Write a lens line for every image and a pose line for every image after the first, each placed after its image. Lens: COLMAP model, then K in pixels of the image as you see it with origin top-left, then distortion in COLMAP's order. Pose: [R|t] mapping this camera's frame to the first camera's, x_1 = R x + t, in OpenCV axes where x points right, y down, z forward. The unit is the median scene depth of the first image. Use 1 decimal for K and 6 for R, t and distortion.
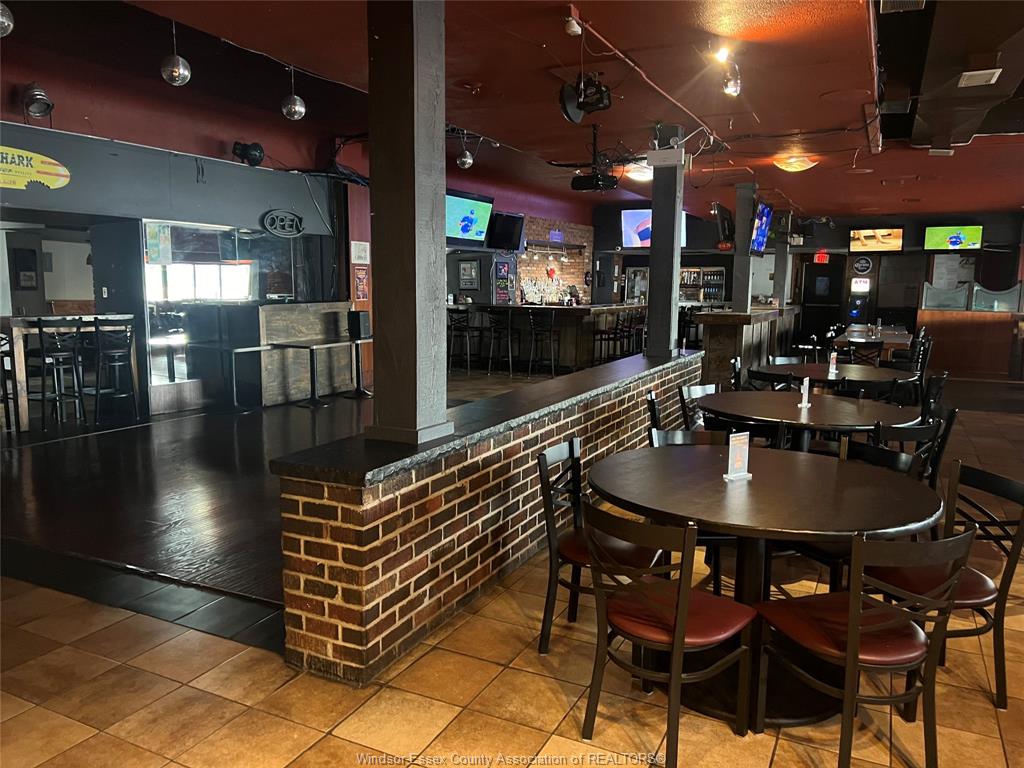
lens RADIAL K [[766.7, 0, 518.4], [0, 766.7, 382.4], [0, 0, 1]] dist [0.046172, -0.048574]
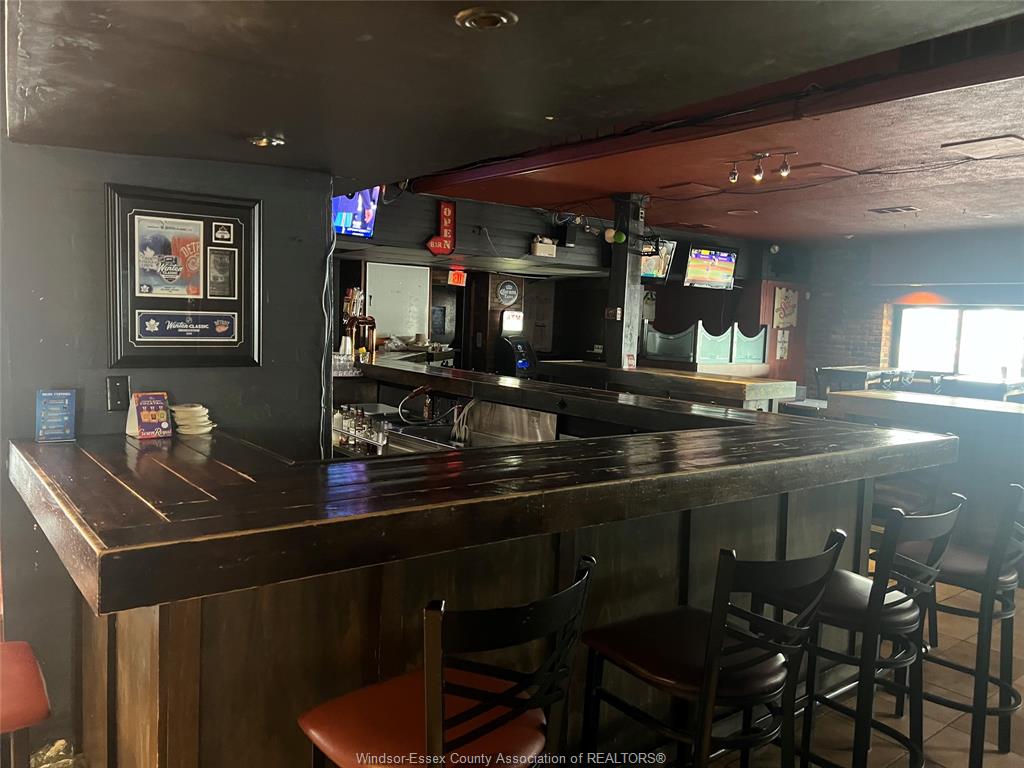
lens RADIAL K [[766.7, 0, 515.5], [0, 766.7, 385.1], [0, 0, 1]] dist [0.046172, -0.048574]
pose [[0.442079, -0.067788, 0.894411, -0.165849], [0.077806, 0.996280, 0.037052, -0.098039], [-0.893595, 0.053211, 0.445709, 0.718575]]
